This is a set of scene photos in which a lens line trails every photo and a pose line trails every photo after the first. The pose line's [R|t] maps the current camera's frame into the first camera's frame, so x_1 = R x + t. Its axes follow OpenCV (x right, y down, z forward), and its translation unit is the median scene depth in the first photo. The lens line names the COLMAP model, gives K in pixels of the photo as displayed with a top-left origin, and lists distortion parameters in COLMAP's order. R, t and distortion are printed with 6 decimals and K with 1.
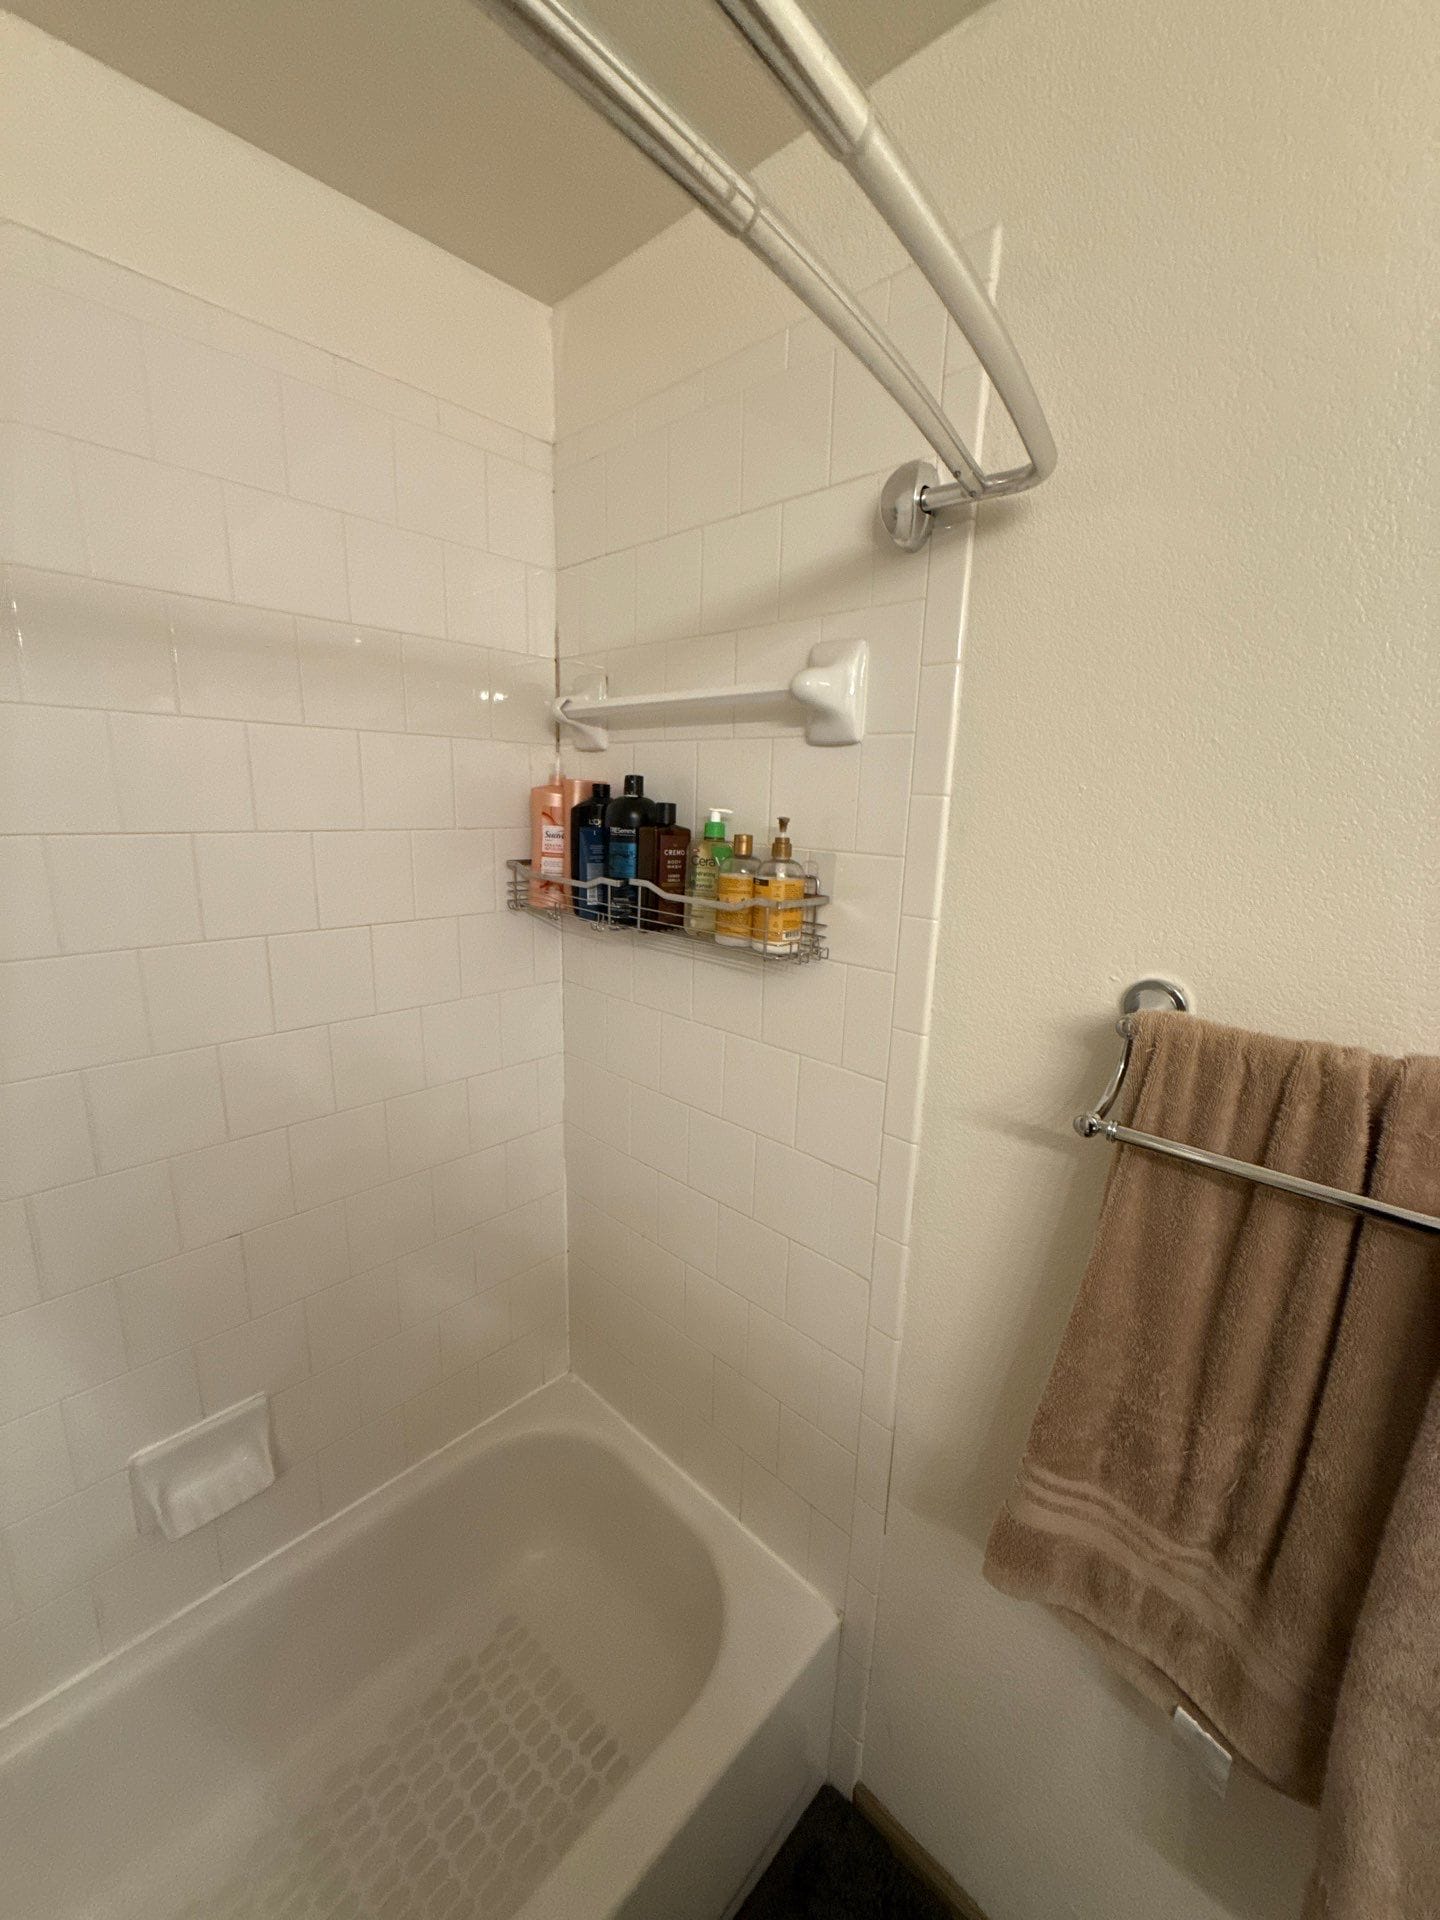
lens RADIAL K [[804.8, 0, 720.0], [0, 804.8, 960.0], [0, 0, 1]] dist [0.002022, -0.000007]
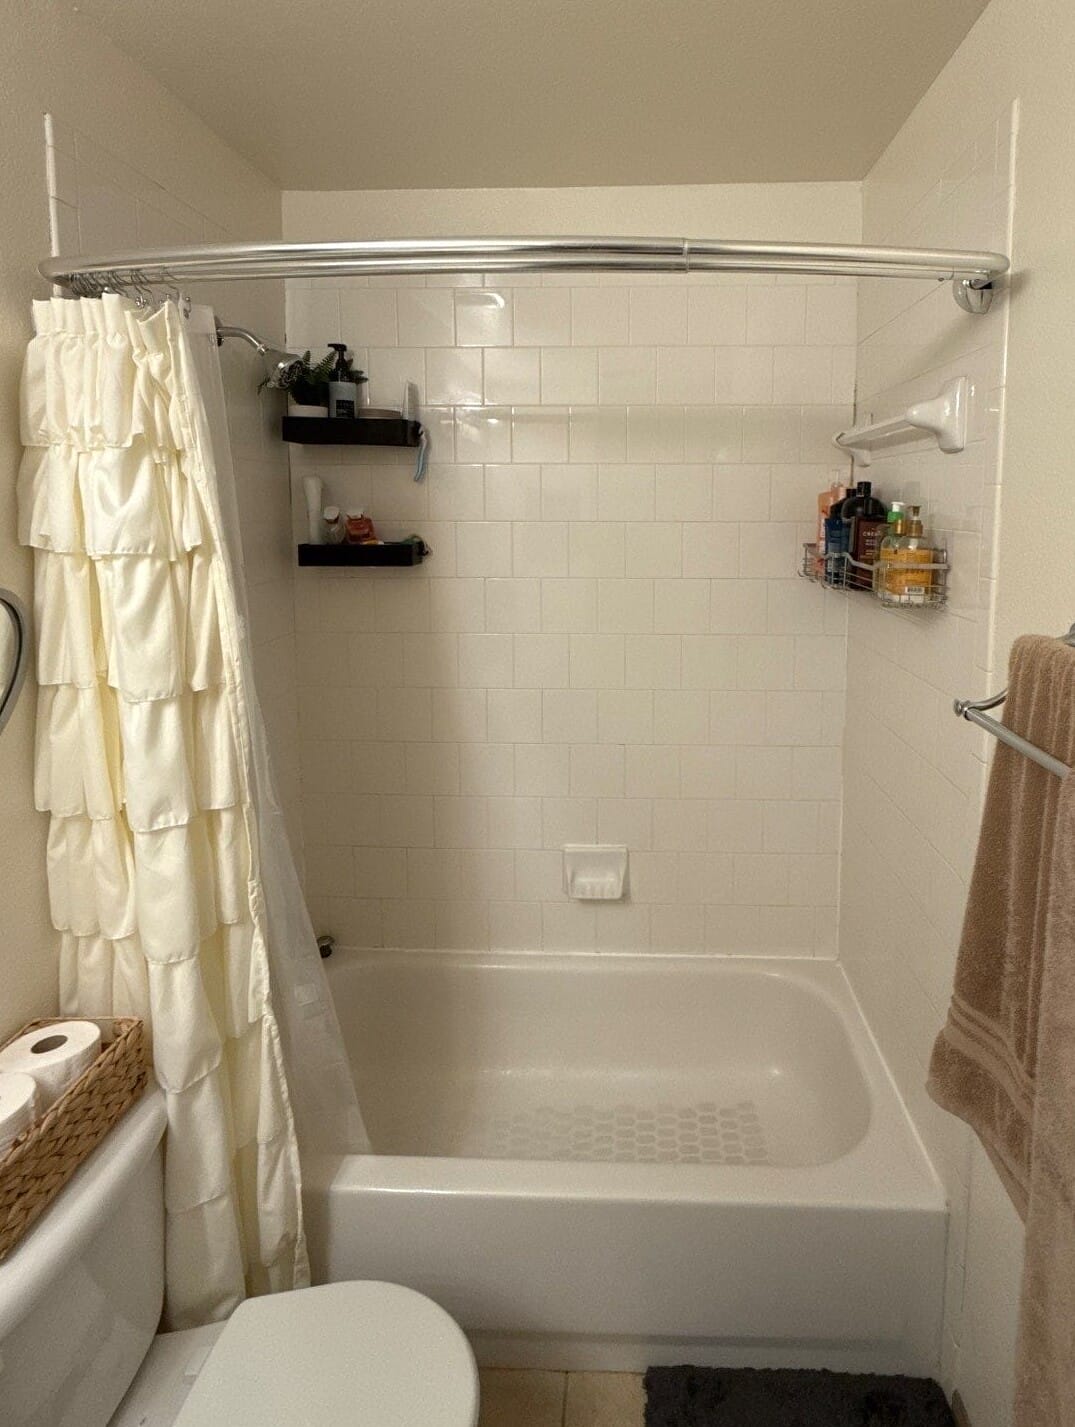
lens RADIAL K [[1322.9, 0, 537.5], [0, 1322.9, 713.5], [0, 0, 1]] dist [-0.002886, -0.005639]
pose [[0.535888, 0.095902, -0.838825, 1.618151], [-0.167637, 0.985833, 0.005613, 0.264031], [0.827479, 0.137610, 0.544372, -0.710576]]
